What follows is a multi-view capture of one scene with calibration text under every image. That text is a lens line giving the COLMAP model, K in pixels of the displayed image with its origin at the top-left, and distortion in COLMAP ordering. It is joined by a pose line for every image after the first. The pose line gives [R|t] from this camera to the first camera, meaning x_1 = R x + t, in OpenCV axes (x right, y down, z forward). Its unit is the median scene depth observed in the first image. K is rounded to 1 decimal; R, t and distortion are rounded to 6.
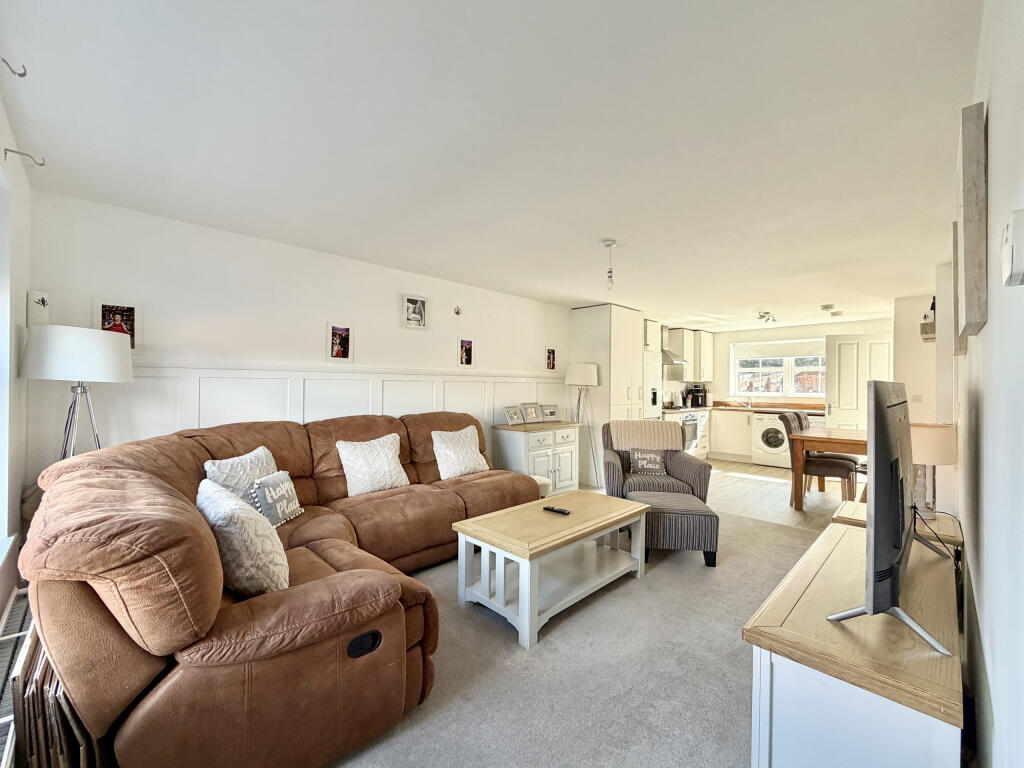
lens RADIAL K [[413.4, 0, 512.0], [0, 413.4, 384.0], [0, 0, 1]] dist [-0.000289, -0.000028]
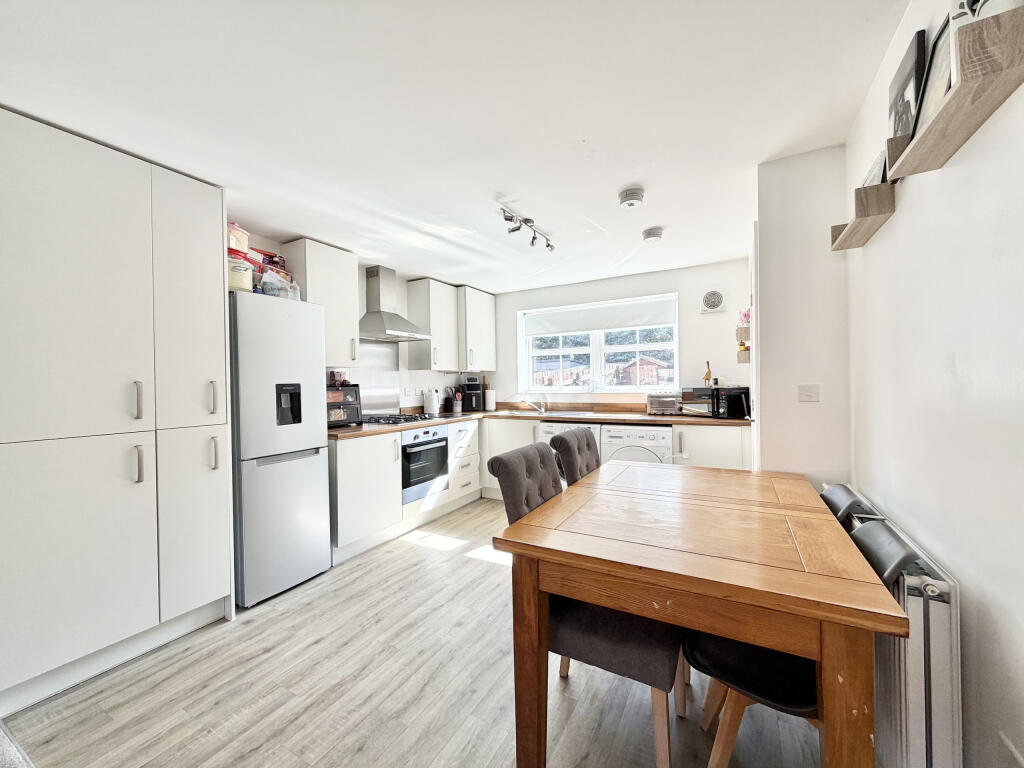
lens RADIAL K [[413.4, 0, 512.0], [0, 413.4, 384.0], [0, 0, 1]] dist [-0.000289, -0.000028]
pose [[0.954522, -0.023995, 0.297175, 0.354013], [0.022727, 0.999712, 0.007720, 0.010161], [-0.297274, -0.000615, 0.954792, 0.427549]]
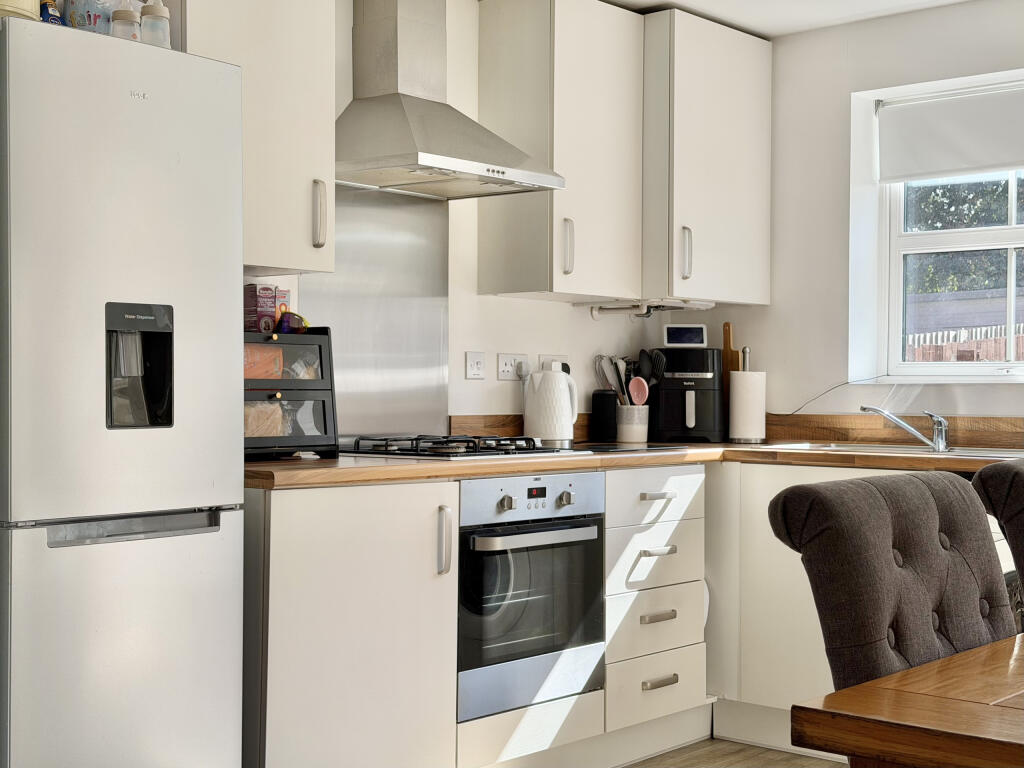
lens RADIAL K [[1471.7, 0, 512.0], [0, 1471.7, 384.0], [0, 0, 1]] dist [0.167632, -0.012897]
pose [[0.994908, -0.001307, 0.100776, 0.338862], [0.000905, 0.999991, 0.004029, 0.028251], [-0.100781, -0.003917, 0.994901, 0.397745]]
